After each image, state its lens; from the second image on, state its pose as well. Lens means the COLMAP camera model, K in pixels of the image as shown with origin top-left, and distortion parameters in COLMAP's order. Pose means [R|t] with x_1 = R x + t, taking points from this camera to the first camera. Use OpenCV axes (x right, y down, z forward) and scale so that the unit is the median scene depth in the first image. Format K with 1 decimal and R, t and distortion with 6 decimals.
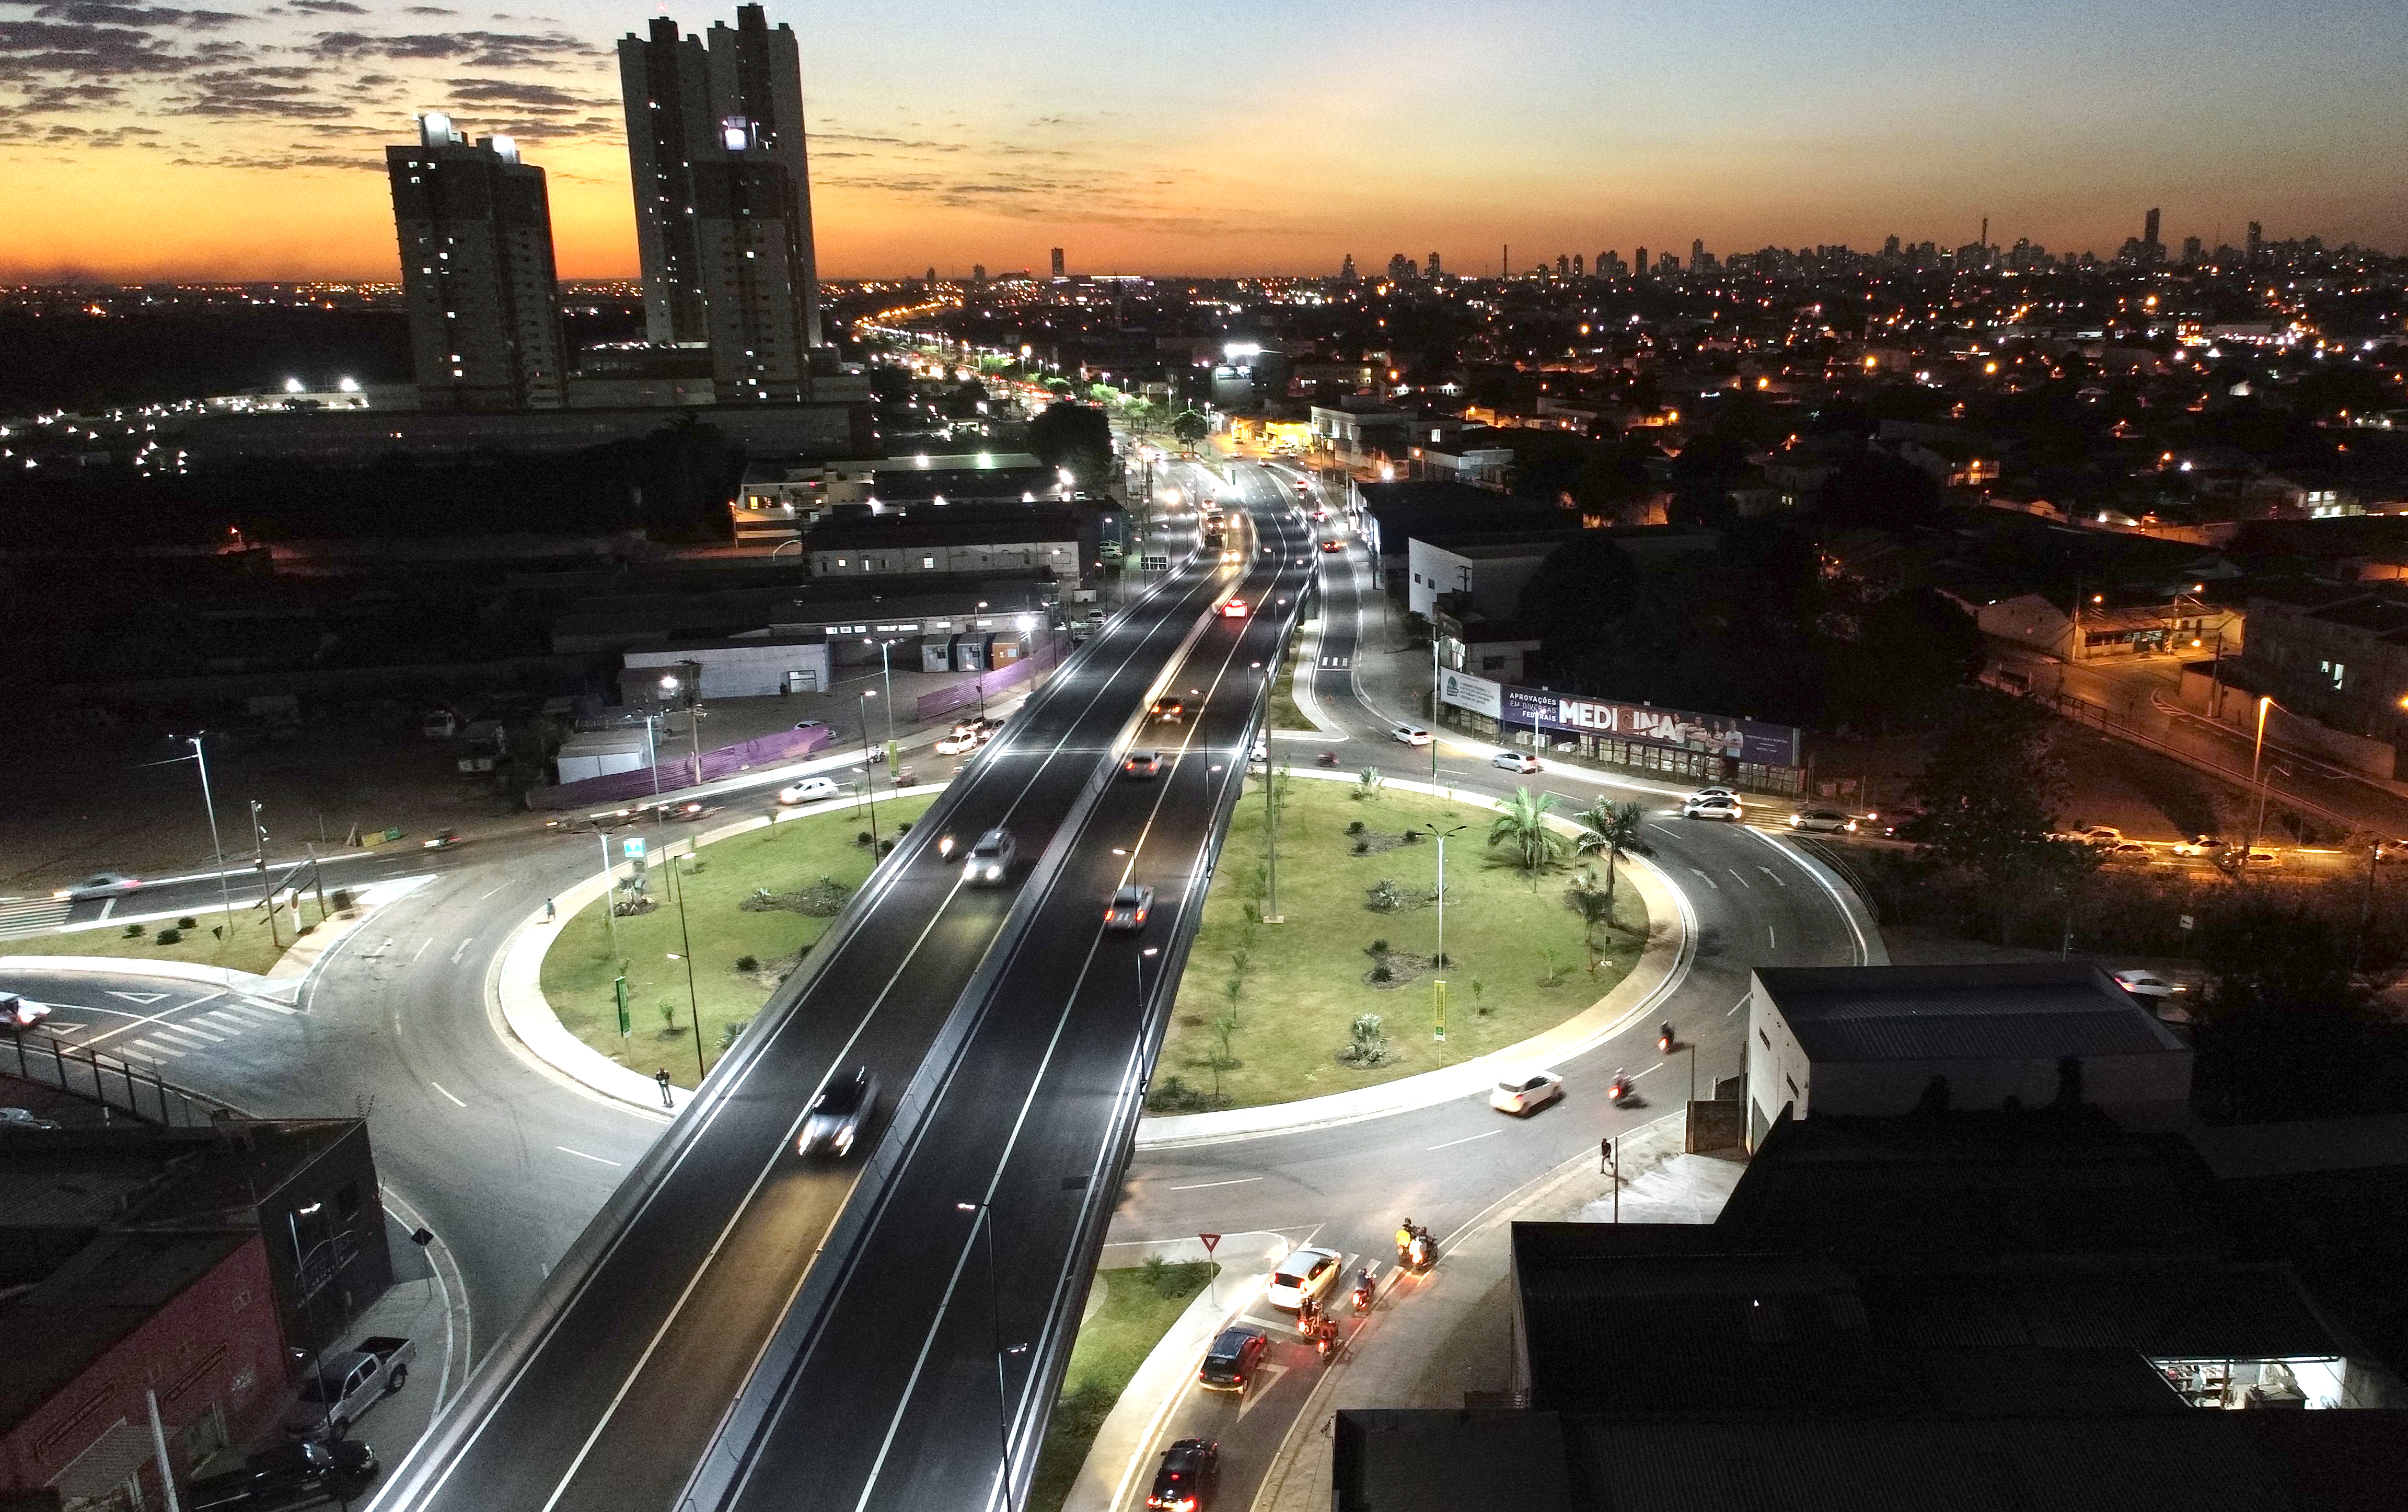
lens RADIAL K [[1931.9, 0, 1429.5], [0, 1931.9, 789.5], [0, 0, 1]] dist [-0.007802, 0.000628]
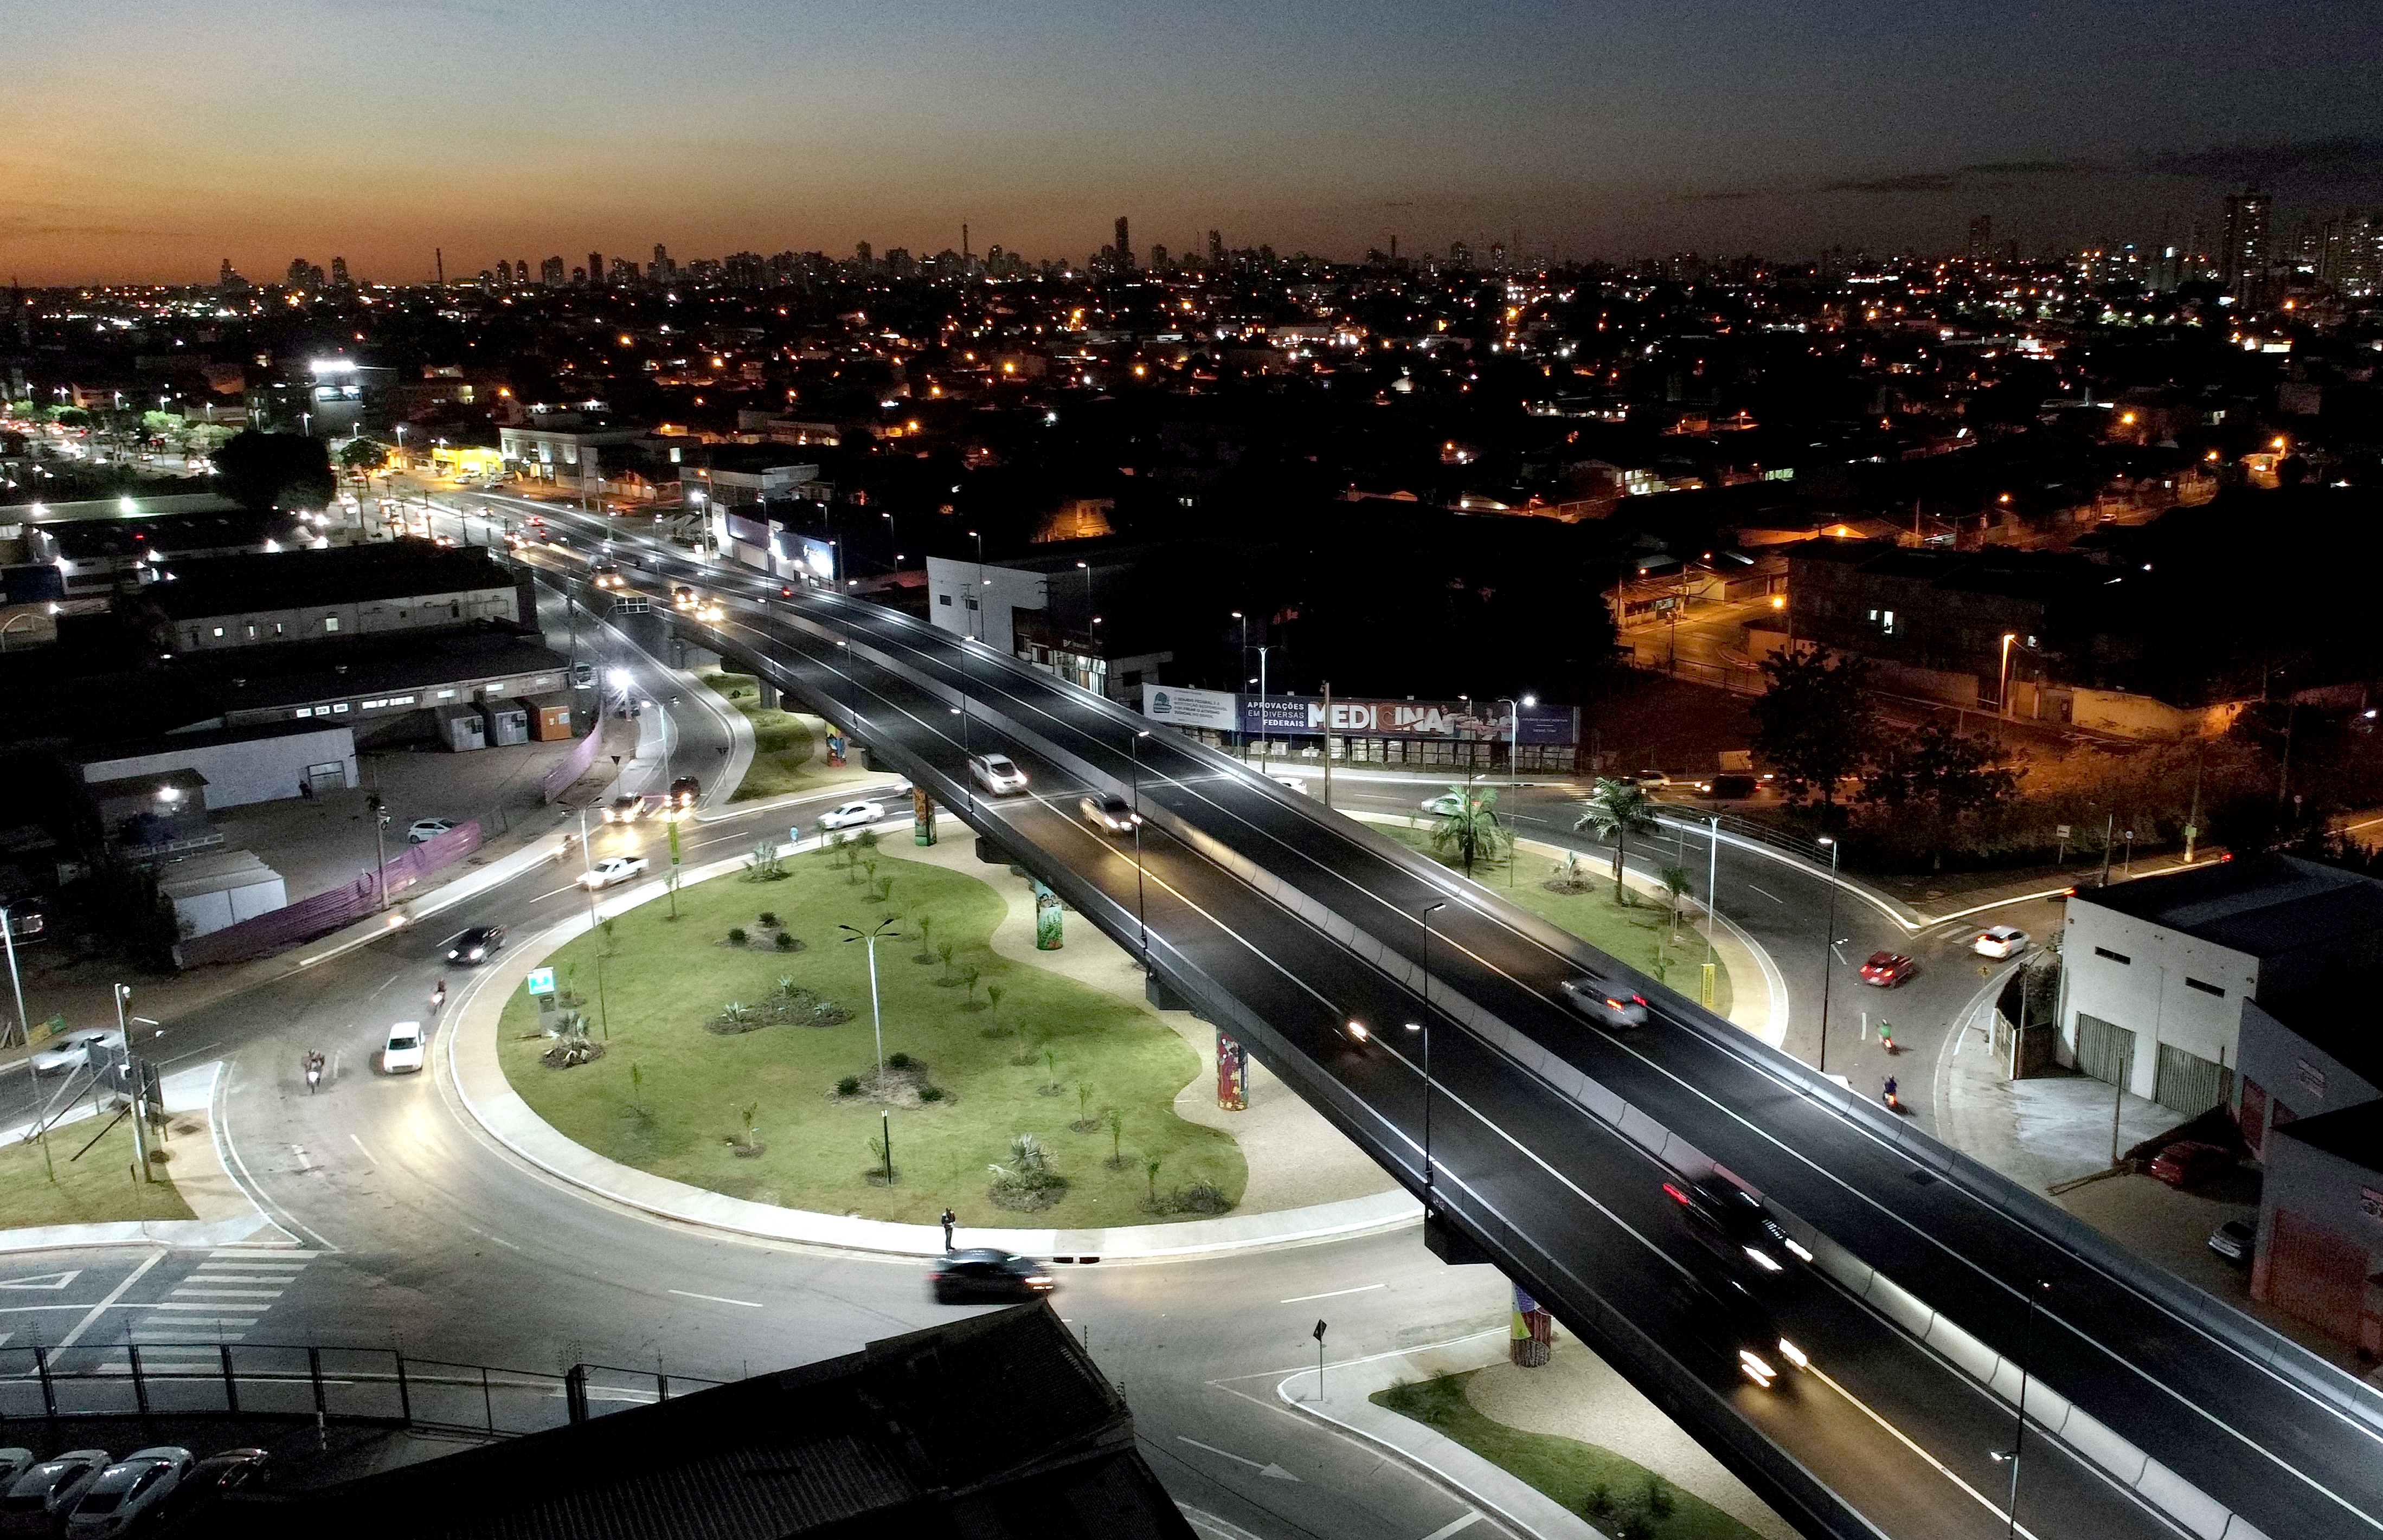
lens RADIAL K [[2003.7, 0, 1361.6], [0, 2003.7, 772.5], [0, 0, 1]] dist [-0.009517, -0.002704]
pose [[0.889662, -0.107477, 0.443790, -0.301036], [0.116539, 0.993162, 0.006898, -0.013403], [-0.441497, 0.045582, 0.896104, 0.074538]]
